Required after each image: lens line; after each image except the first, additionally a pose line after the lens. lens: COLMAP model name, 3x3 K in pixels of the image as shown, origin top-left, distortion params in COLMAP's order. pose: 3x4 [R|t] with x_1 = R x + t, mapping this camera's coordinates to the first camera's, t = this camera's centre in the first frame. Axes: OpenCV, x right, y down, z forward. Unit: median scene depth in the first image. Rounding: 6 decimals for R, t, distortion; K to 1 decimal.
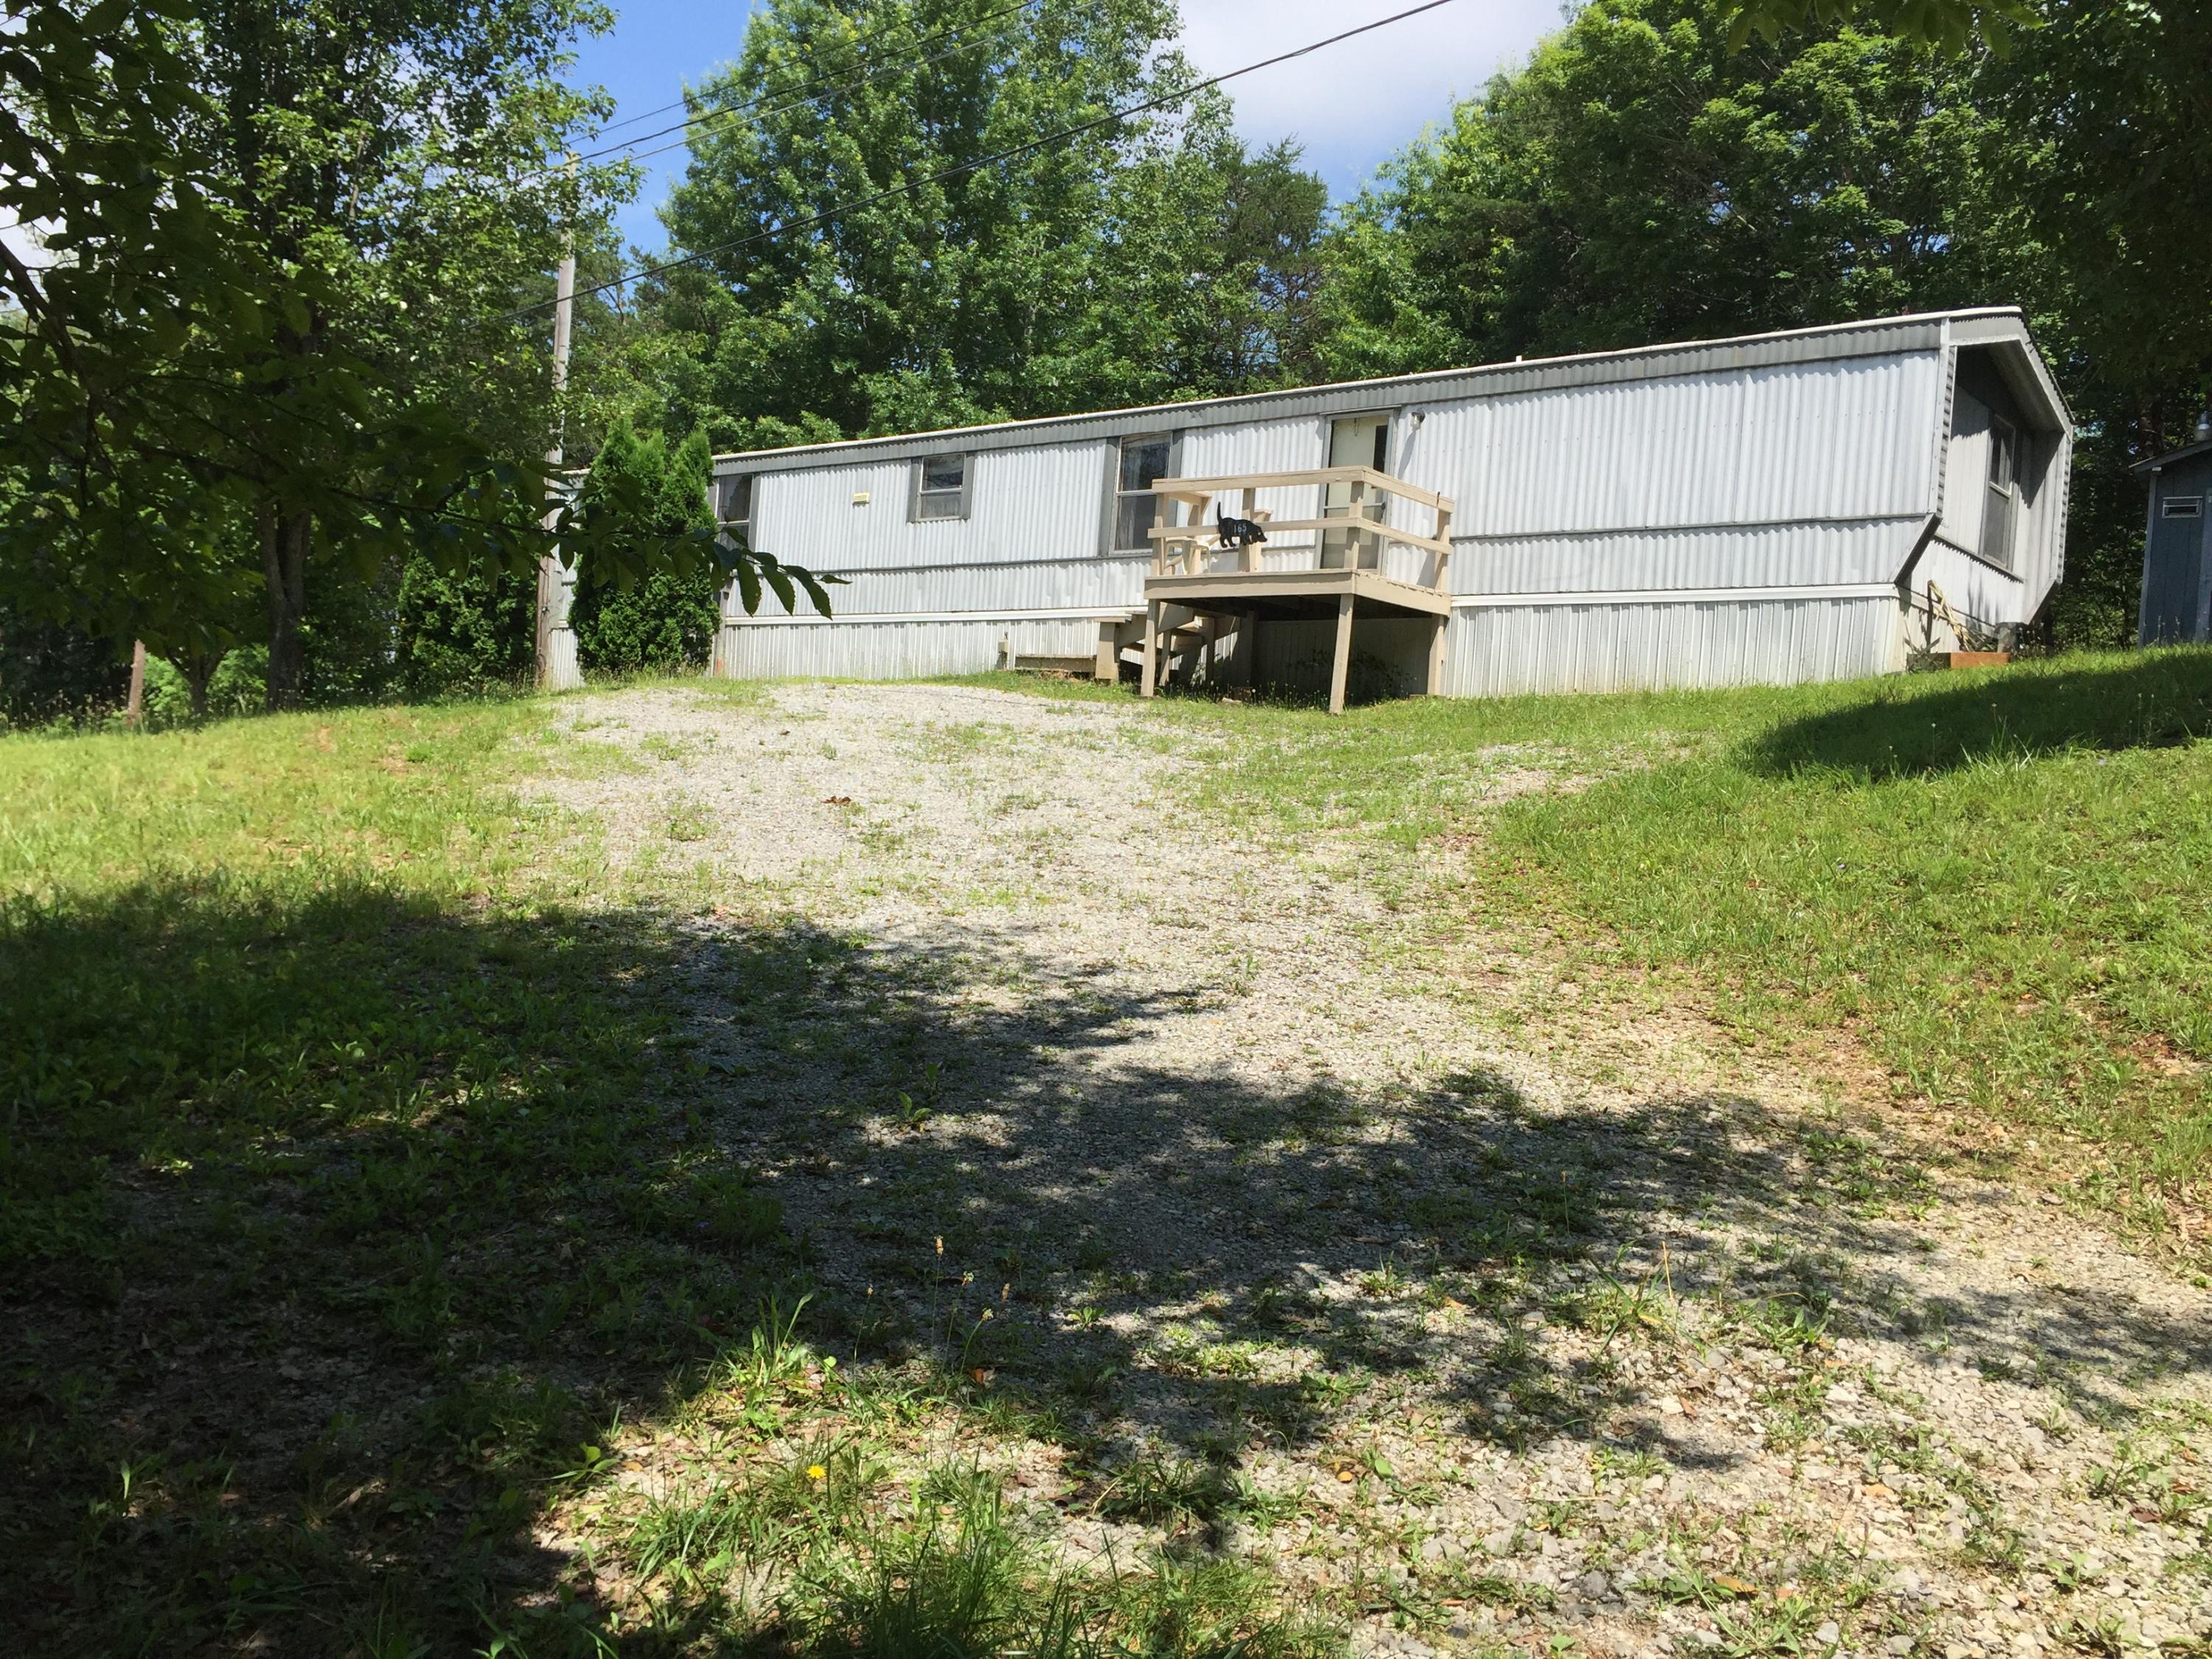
lens RADIAL K [[1954.1, 0, 1092.6], [0, 1954.1, 829.1], [0, 0, 1]] dist [0.084729, -0.091682]
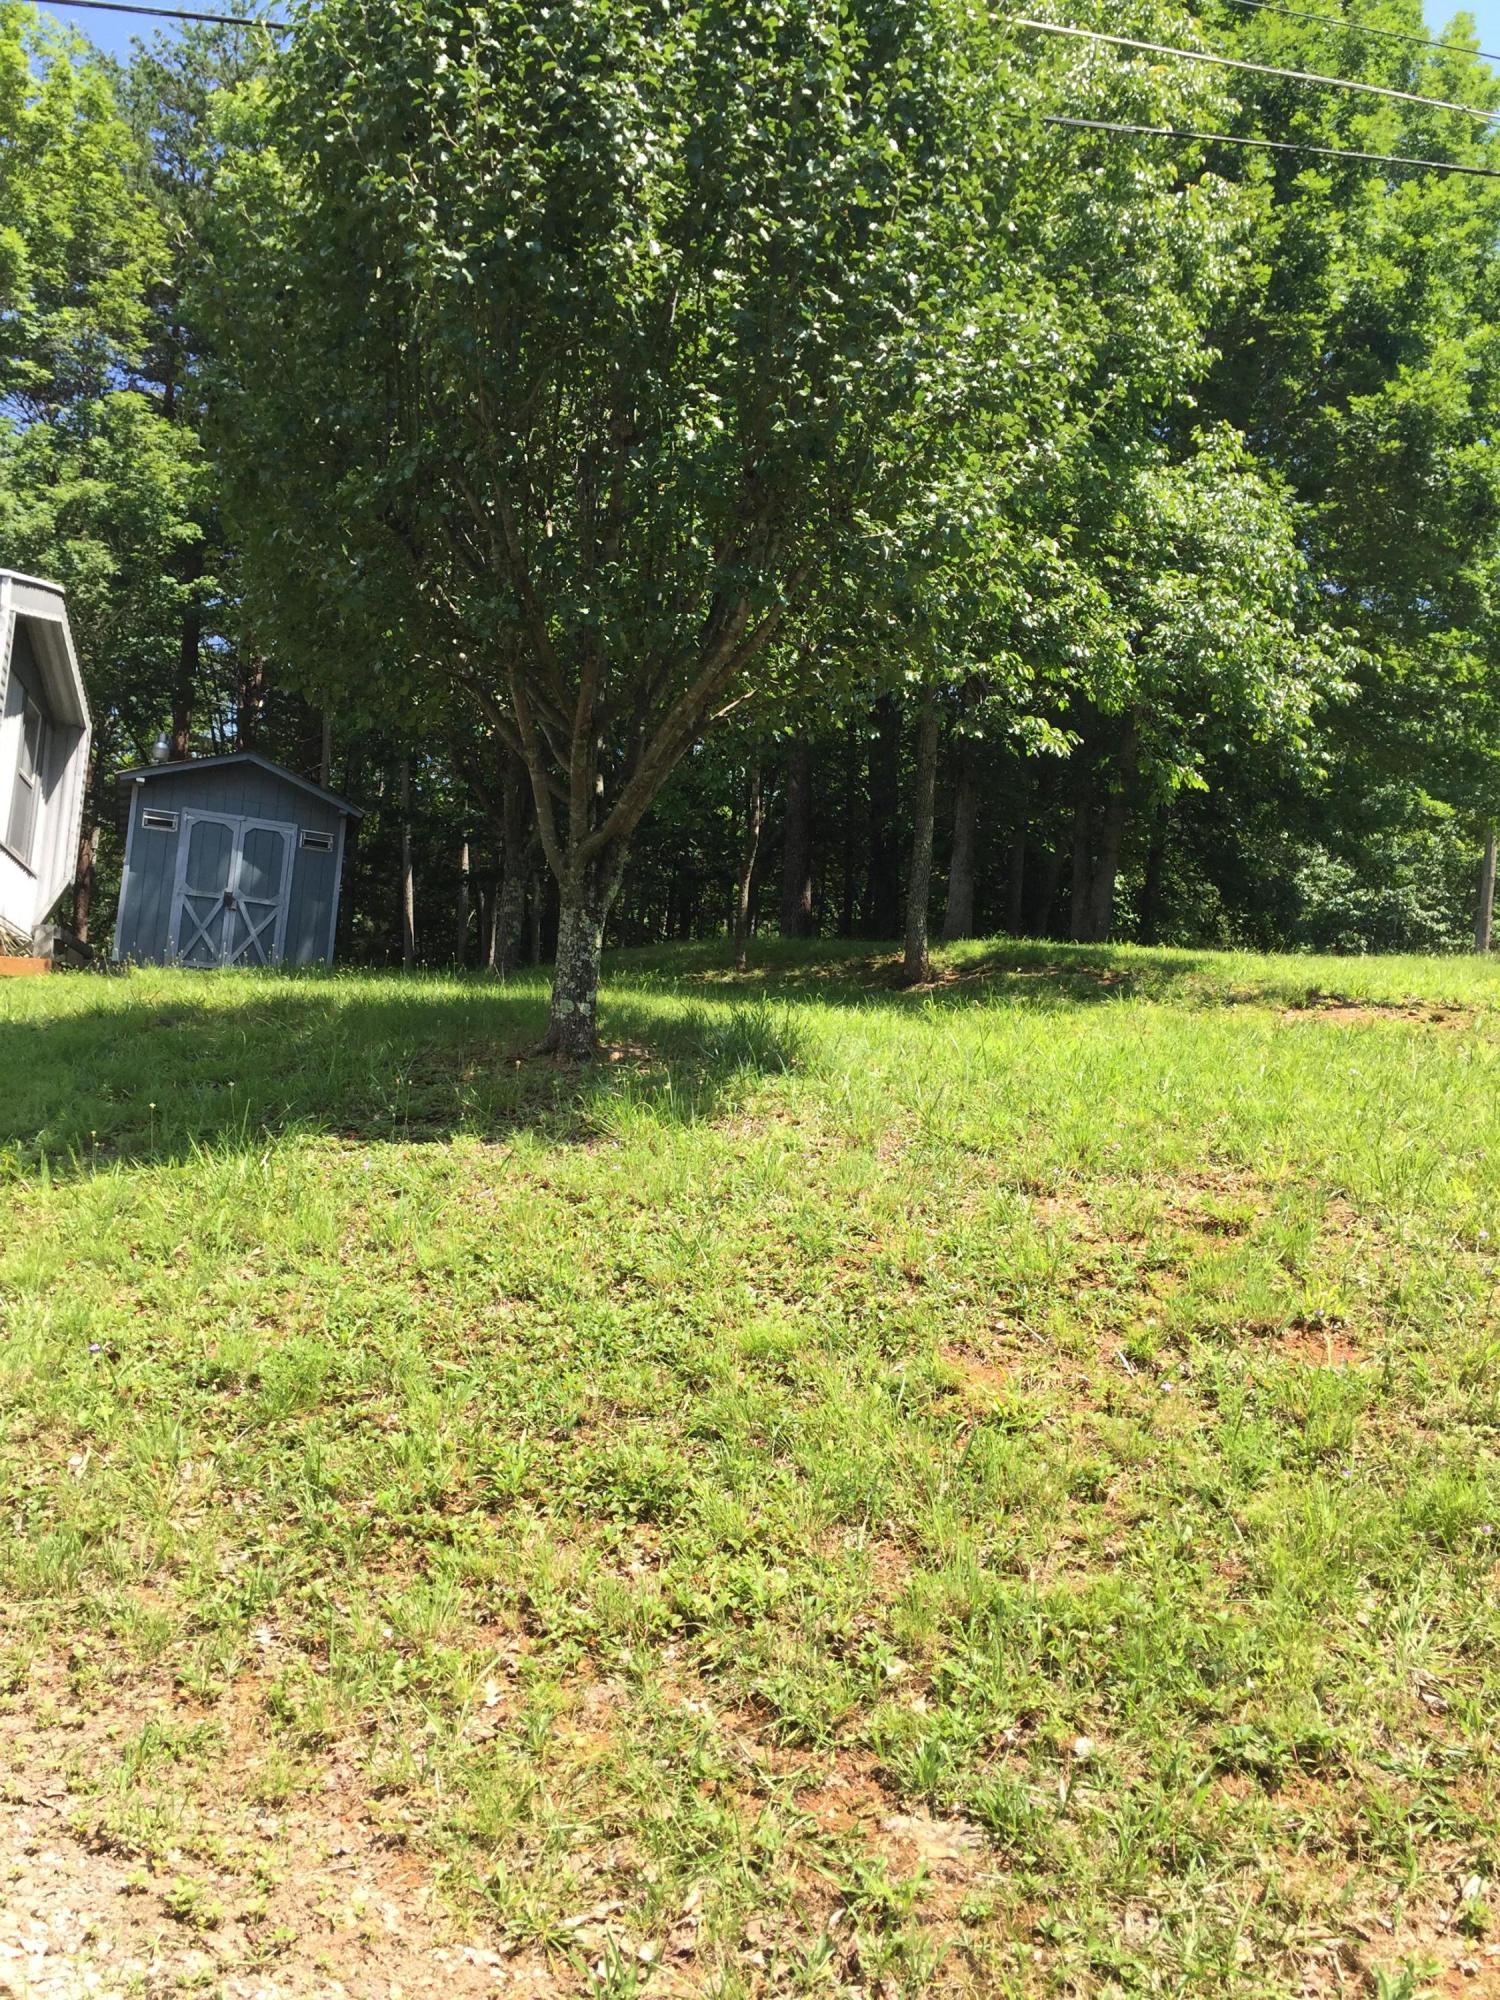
lens RADIAL K [[1743.3, 0, 749.3], [0, 1743.3, 1004.9], [0, 0, 1]] dist [0.085777, -0.109589]
pose [[0.612043, 0.058829, 0.788633, 0.021188], [-0.032089, 0.998255, -0.049562, -0.034114], [-0.790173, 0.005027, 0.612863, 0.221525]]
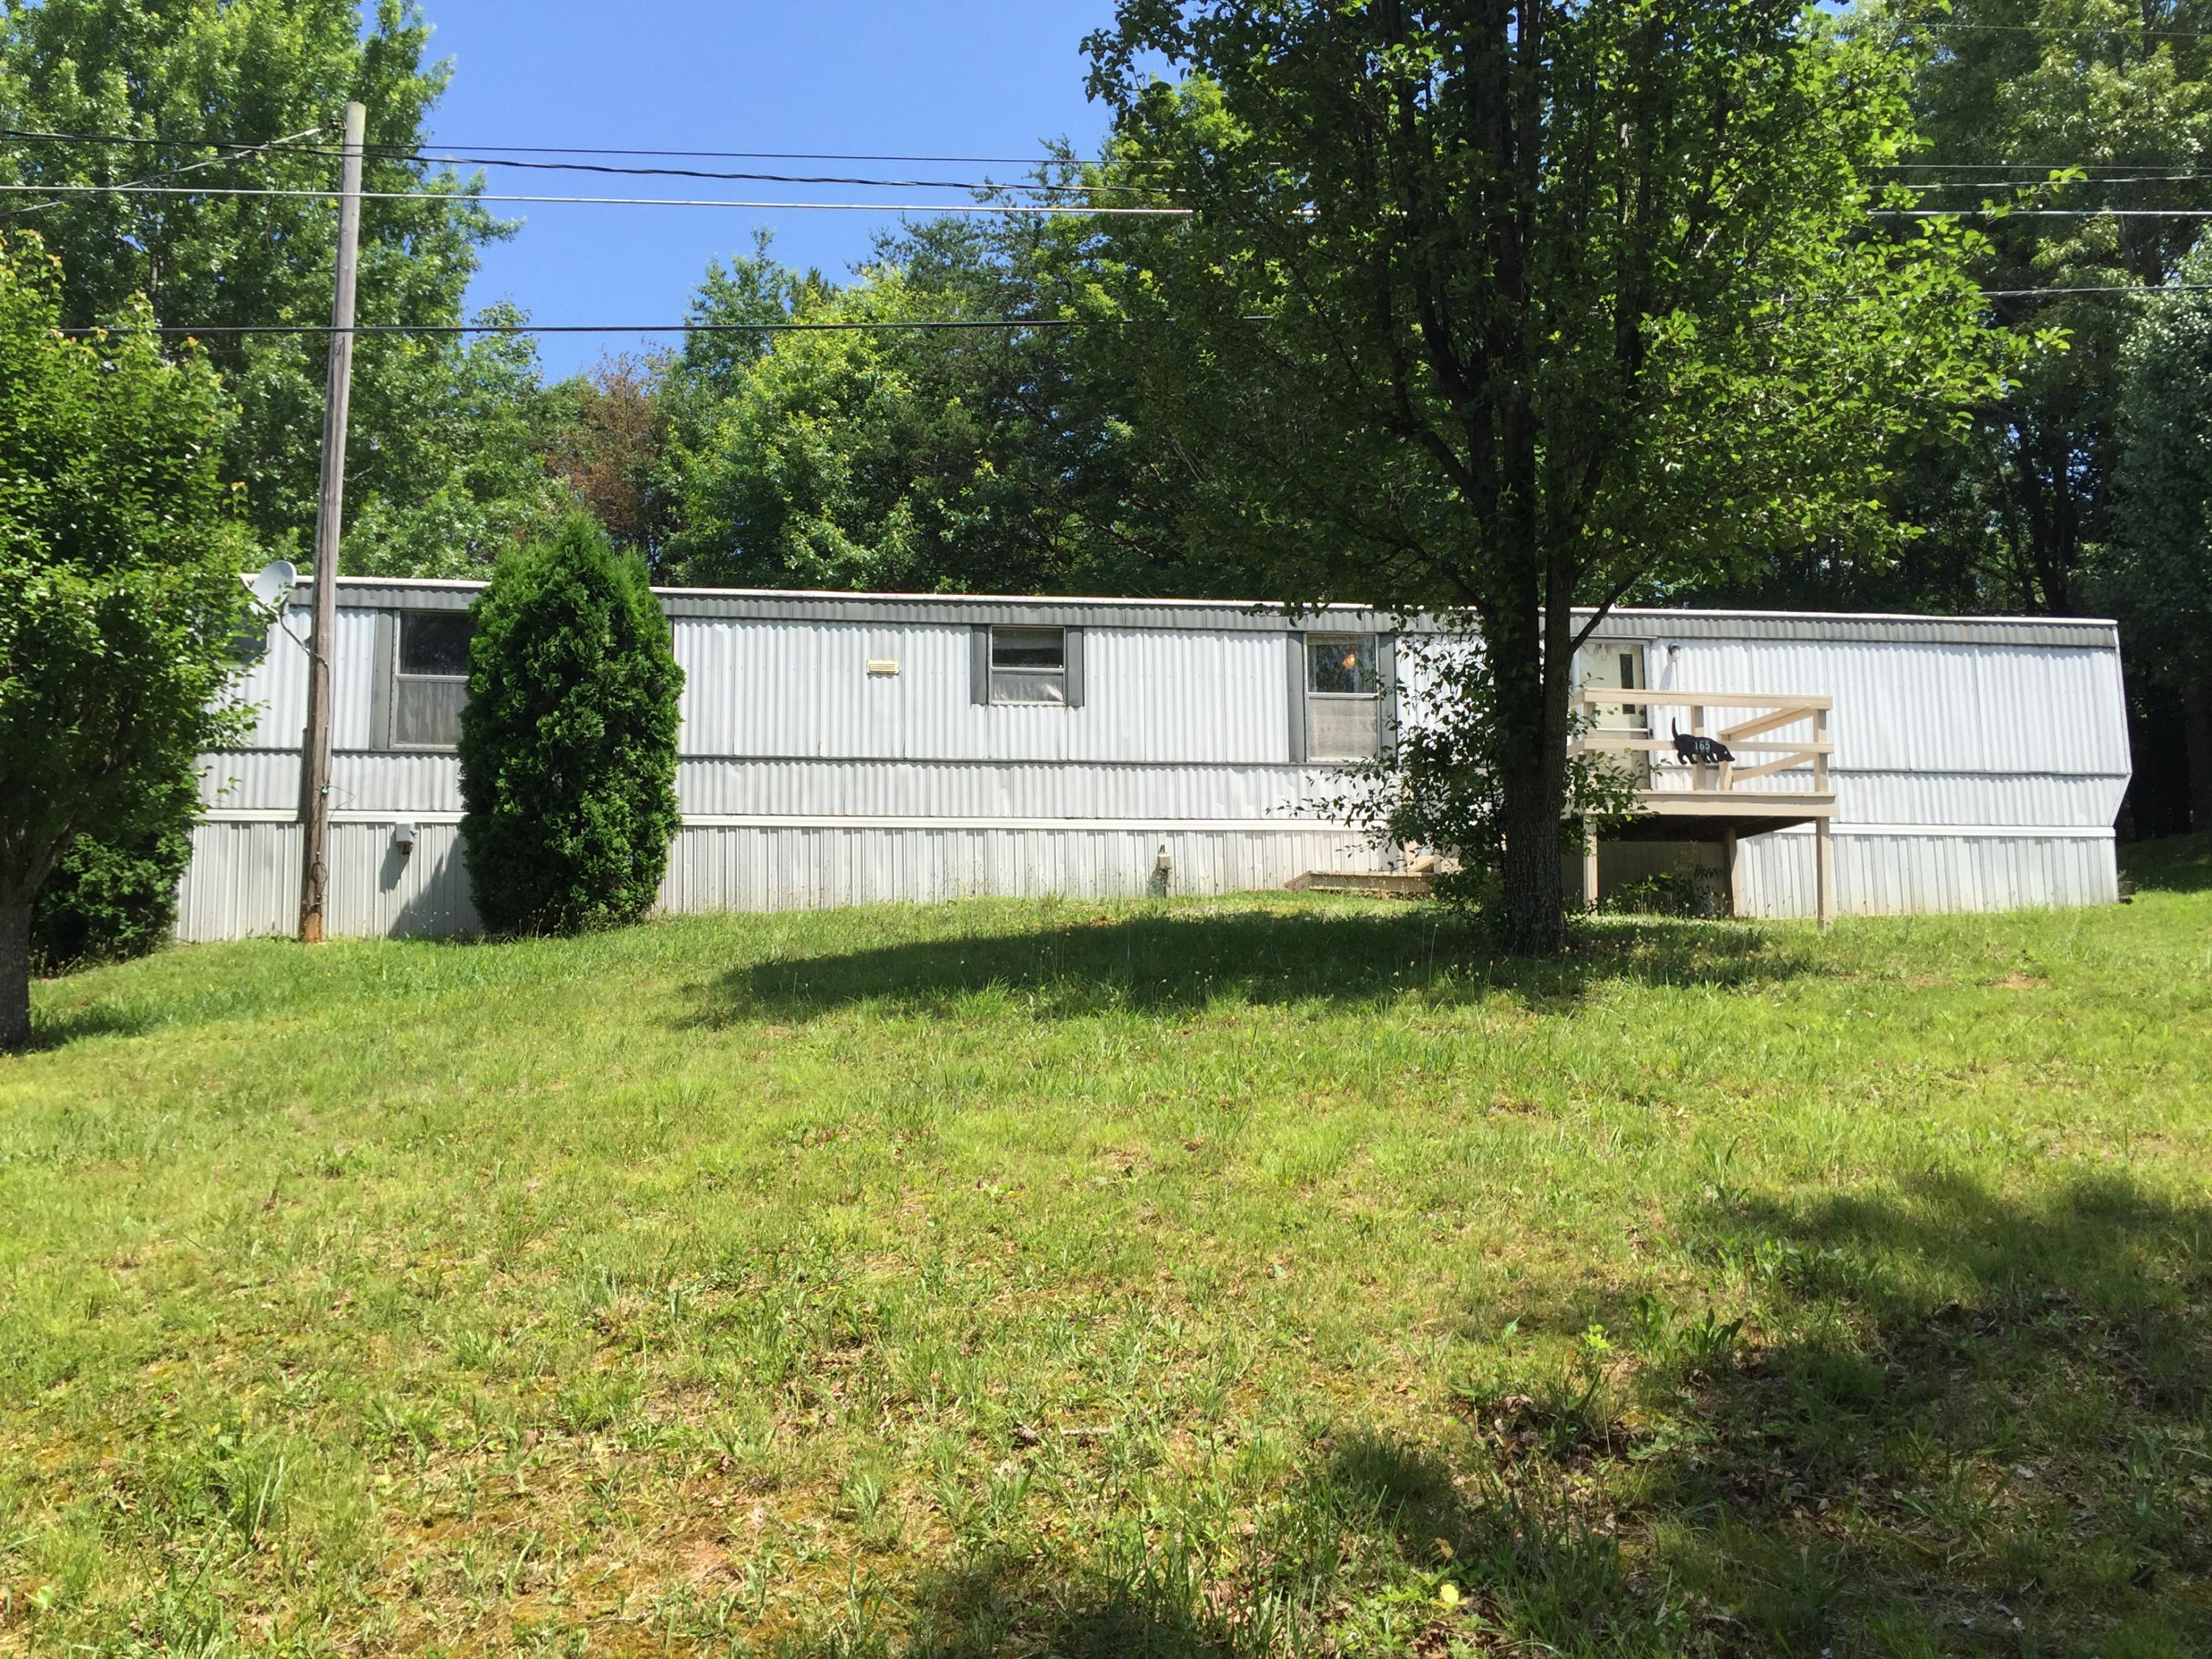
lens RADIAL K [[1928.1, 0, 1121.0], [0, 1928.1, 826.4], [0, 0, 1]] dist [0.085777, -0.109589]
pose [[0.652718, 0.032716, 0.756894, -0.811790], [0.059443, 0.993776, -0.094216, -0.038331], [-0.755266, 0.106488, 0.646710, 0.575310]]
